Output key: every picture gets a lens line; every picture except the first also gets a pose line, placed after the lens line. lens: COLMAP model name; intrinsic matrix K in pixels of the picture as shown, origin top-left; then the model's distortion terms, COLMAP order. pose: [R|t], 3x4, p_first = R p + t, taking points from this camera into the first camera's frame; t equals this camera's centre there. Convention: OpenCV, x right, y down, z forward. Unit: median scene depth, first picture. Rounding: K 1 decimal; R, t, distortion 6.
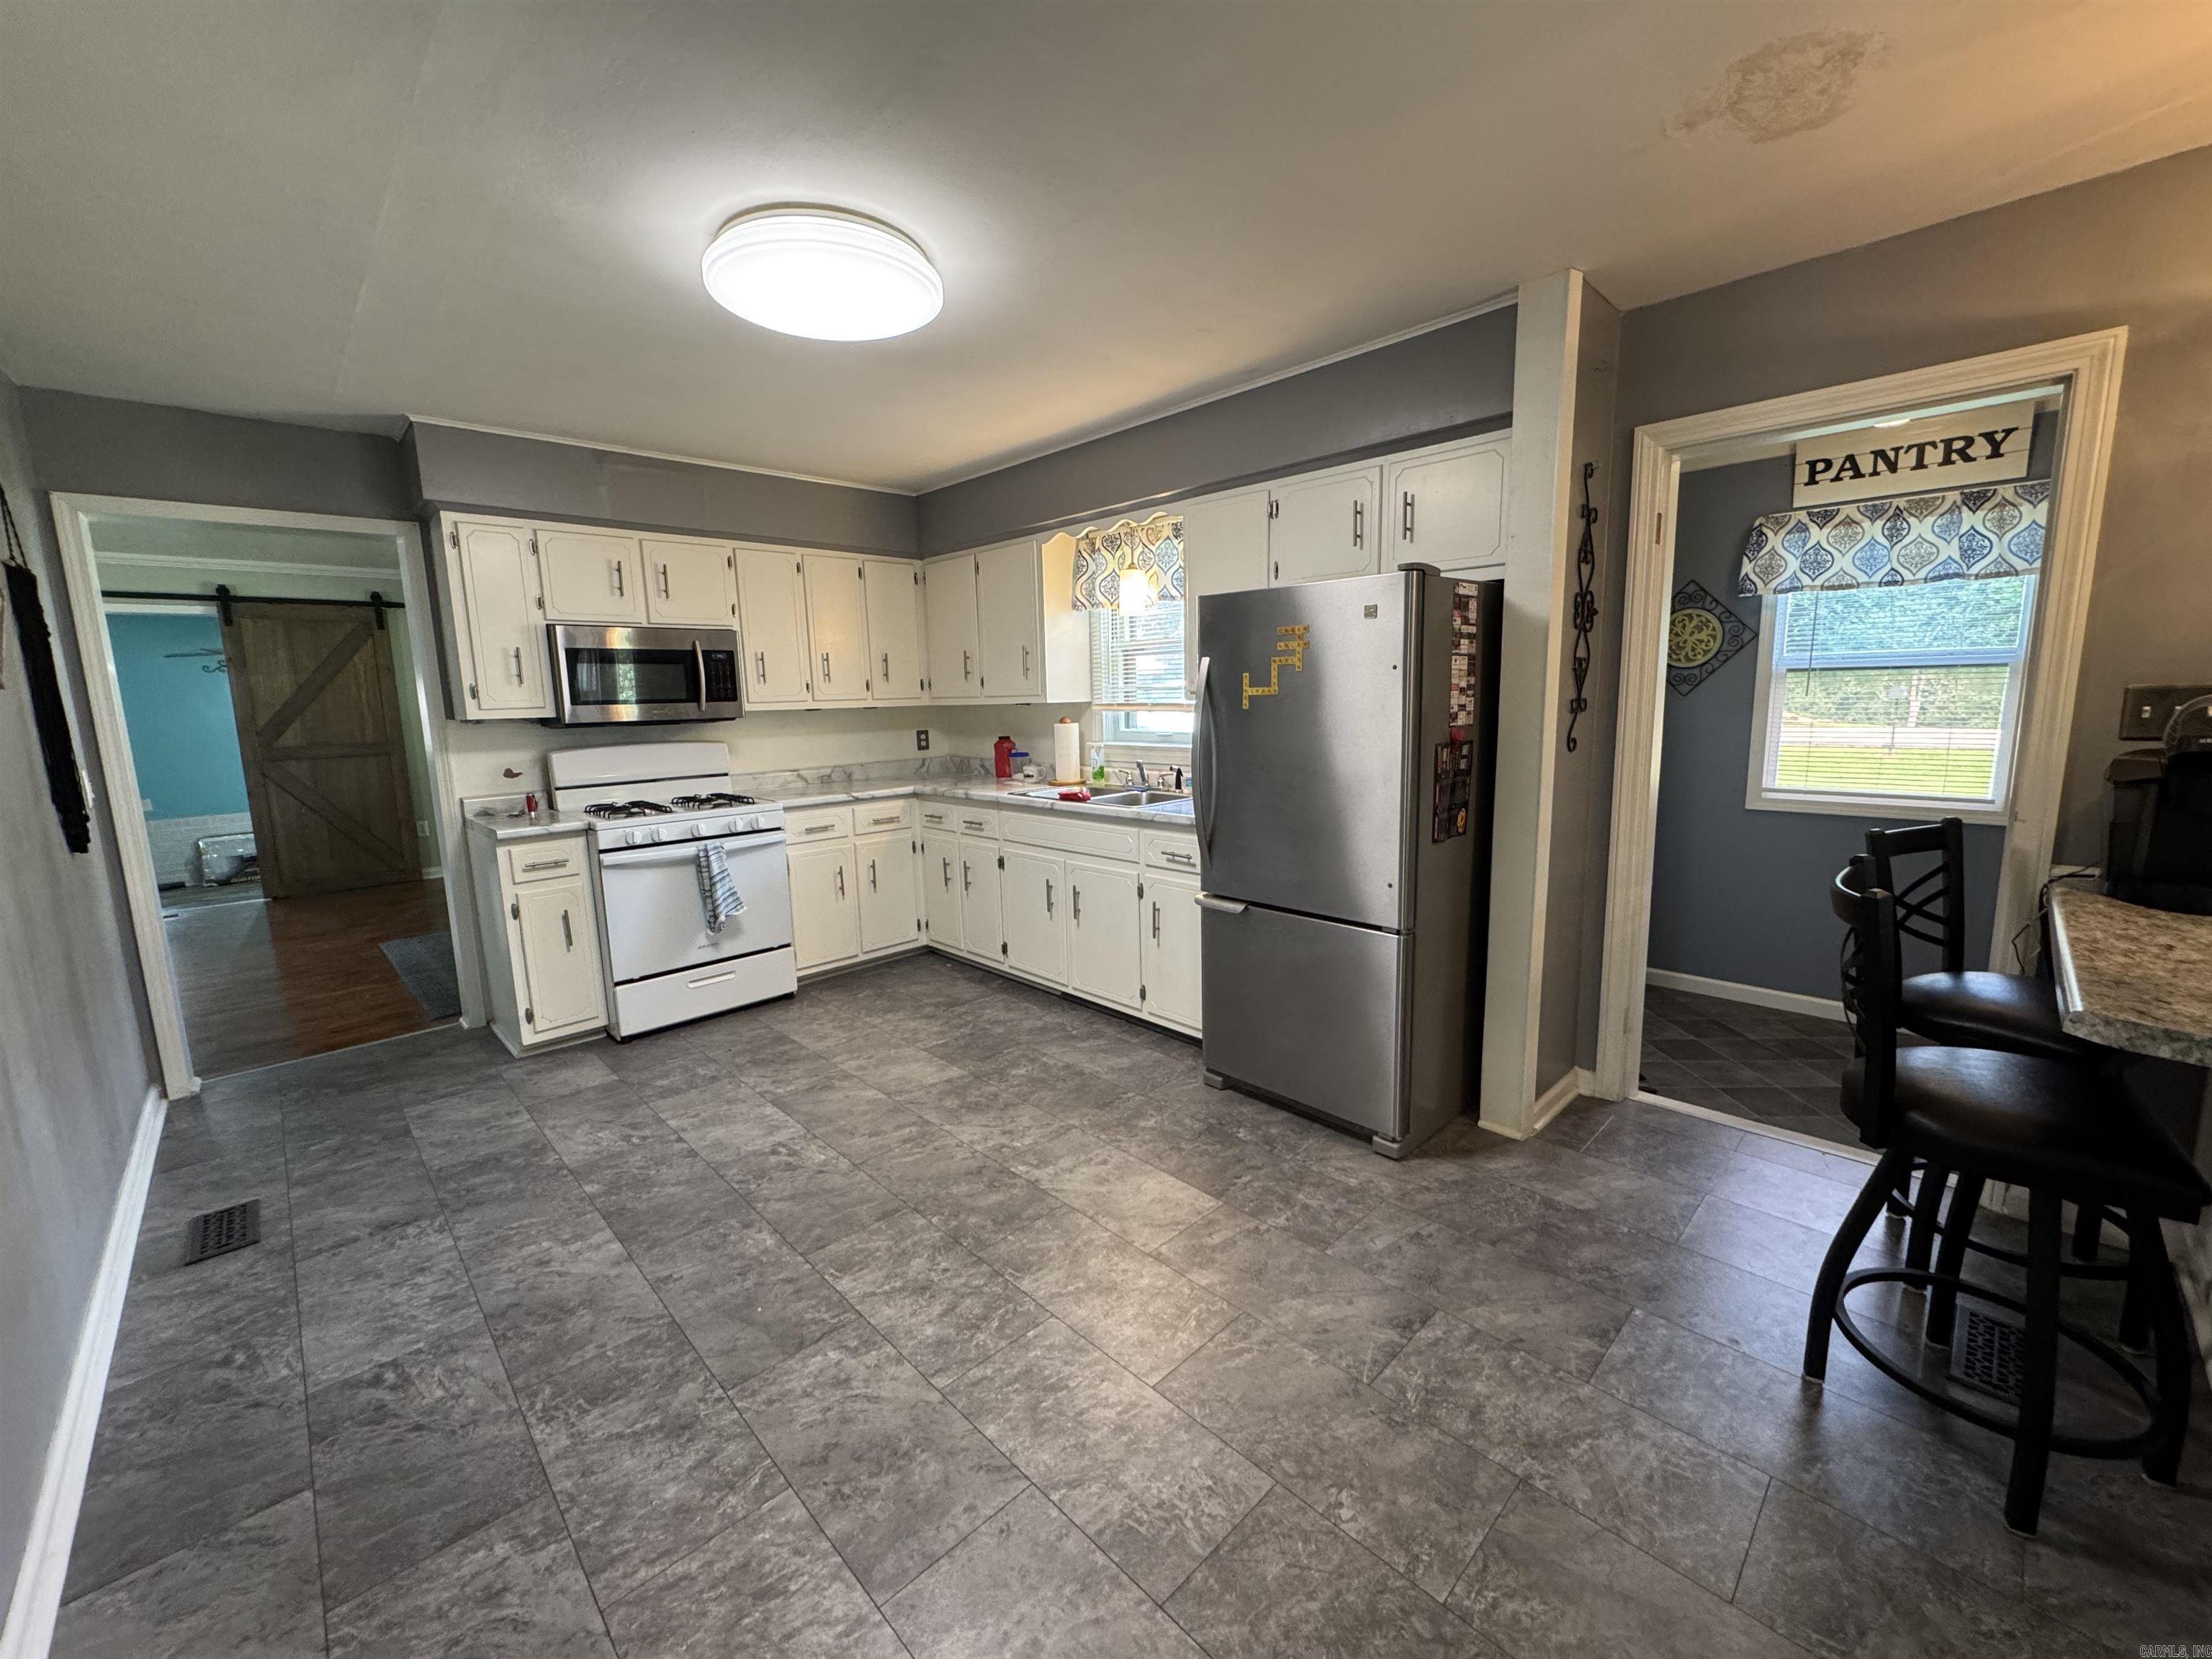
lens RADIAL K [[881.8, 0, 1106.0], [0, 881.8, 826.7], [0, 0, 1]] dist [-0.003226, 0.000657]
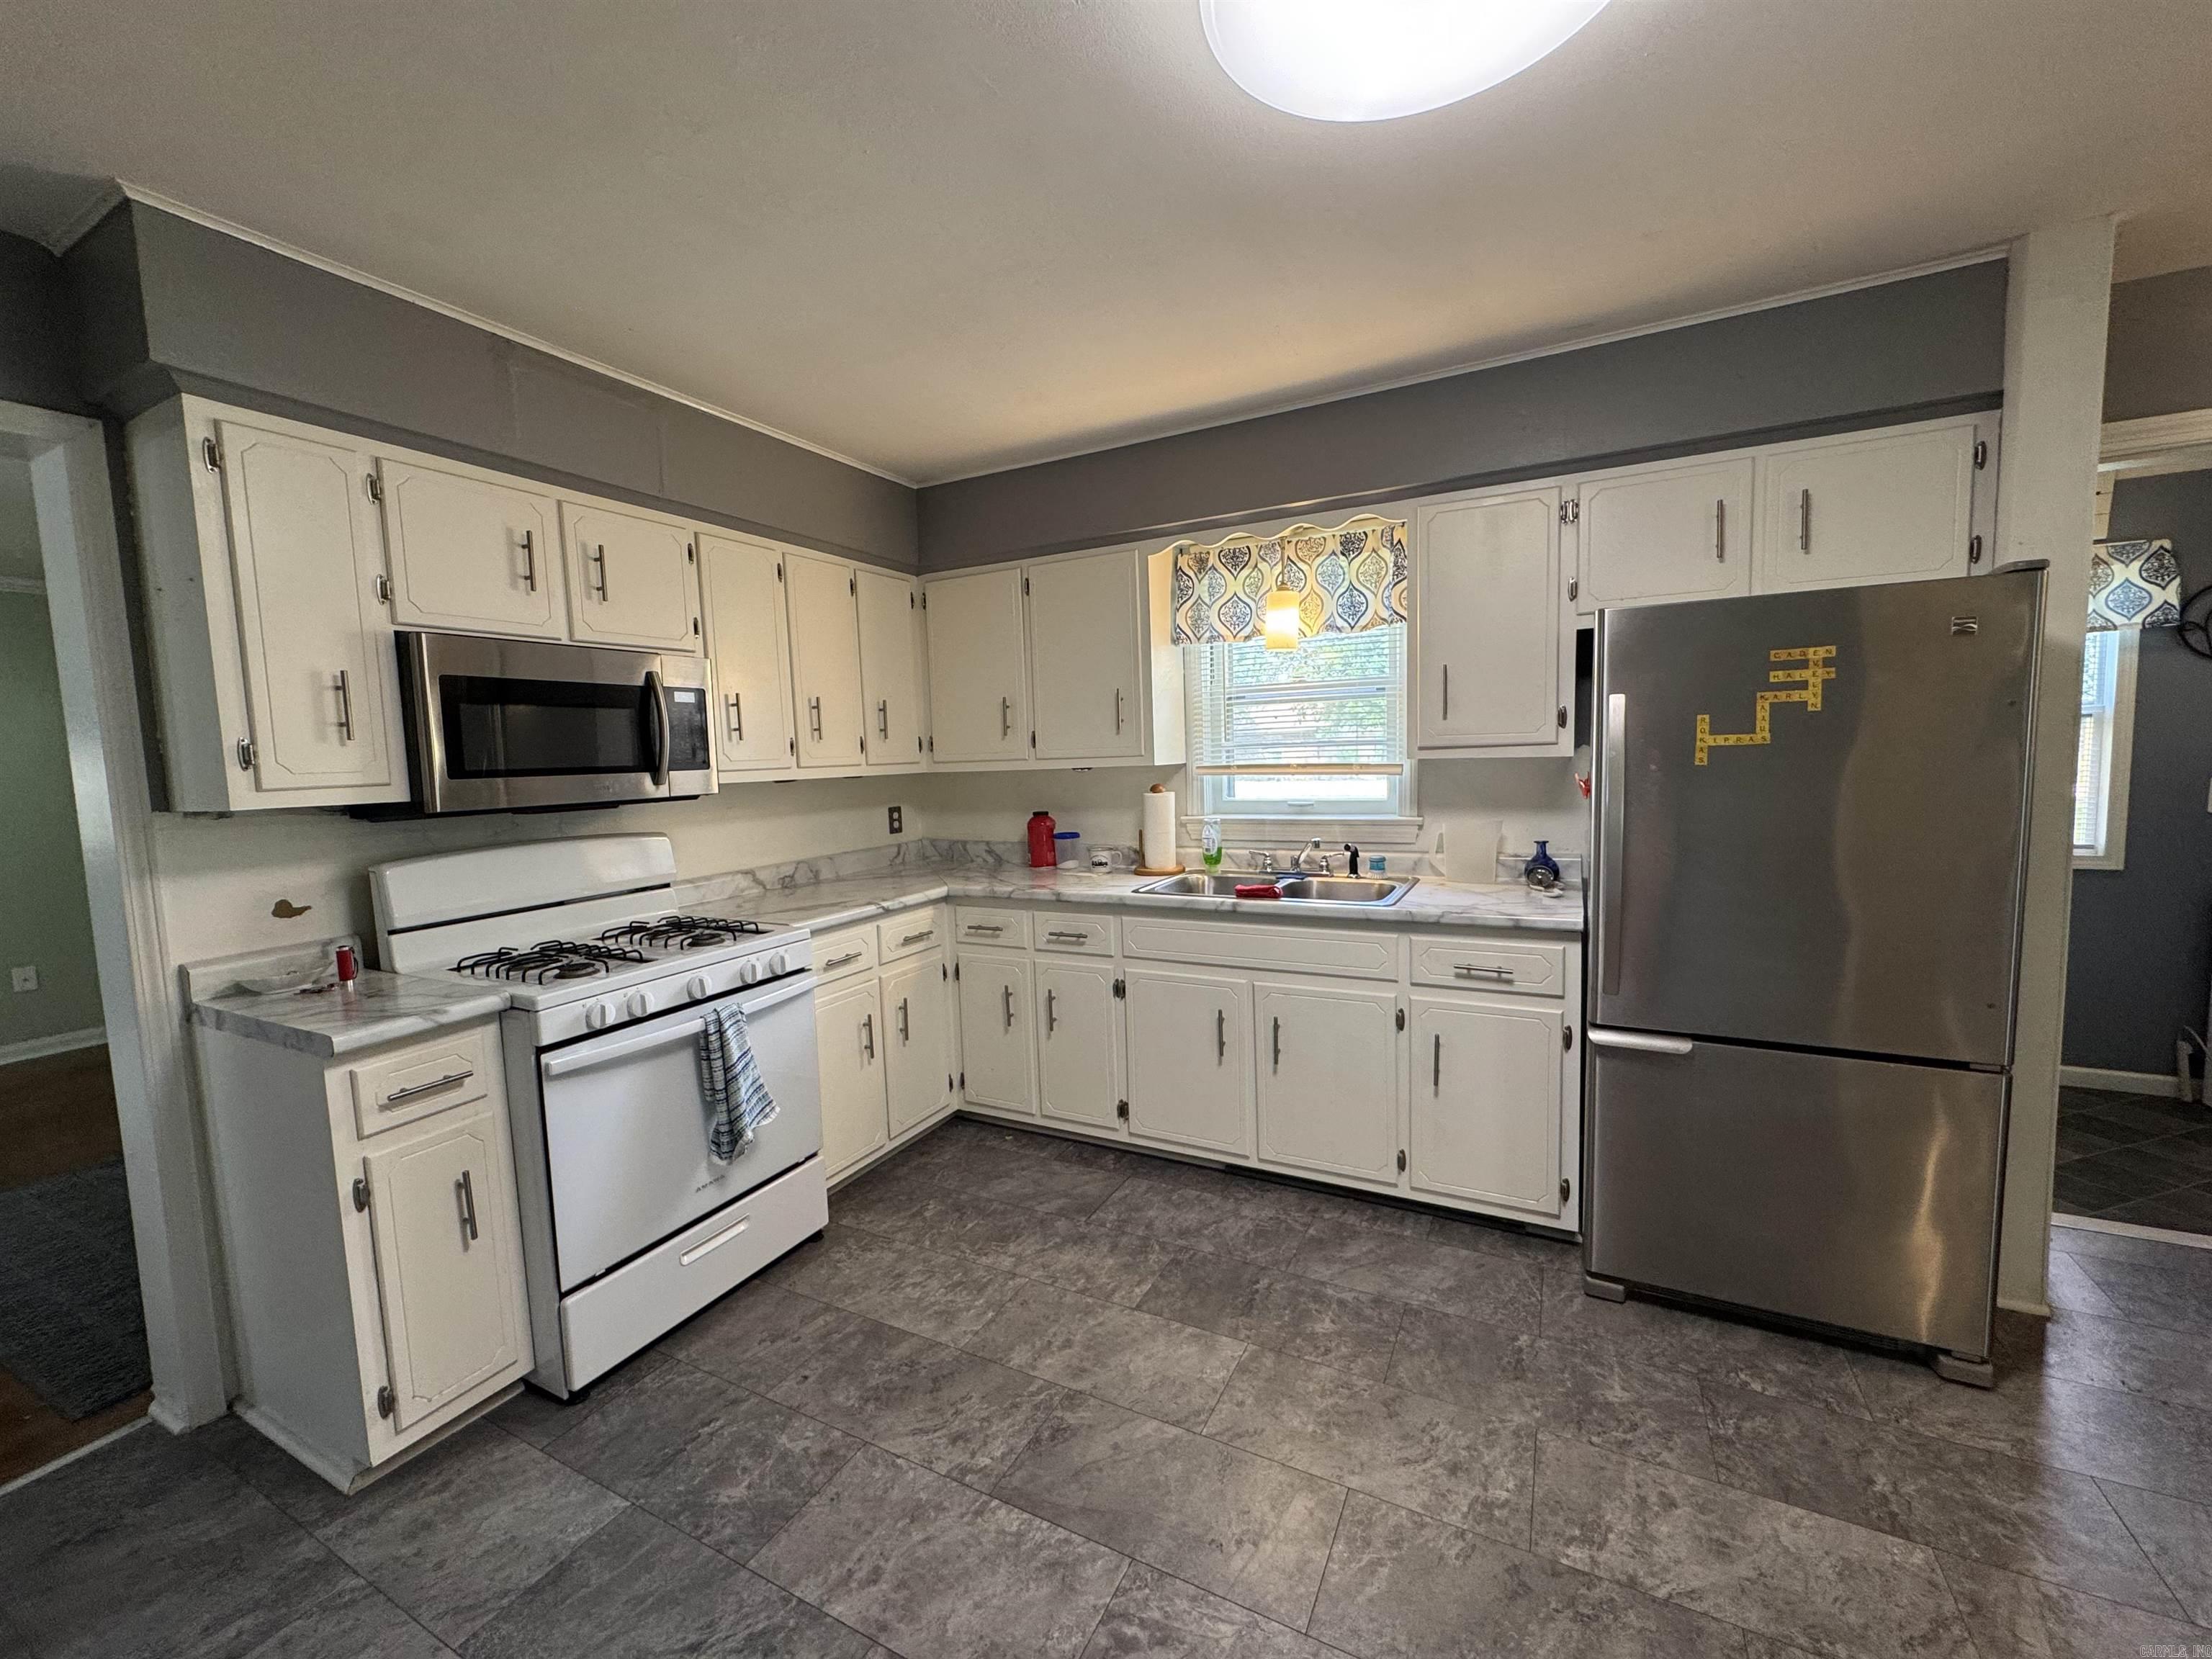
lens RADIAL K [[881.8, 0, 1107.5], [0, 881.8, 827.7], [0, 0, 1]] dist [-0.003226, 0.000657]
pose [[0.949849, -0.035072, 0.310737, -0.376472], [0.058011, 0.996205, -0.064888, -0.047195], [-0.307282, 0.079660, 0.948278, 0.347092]]
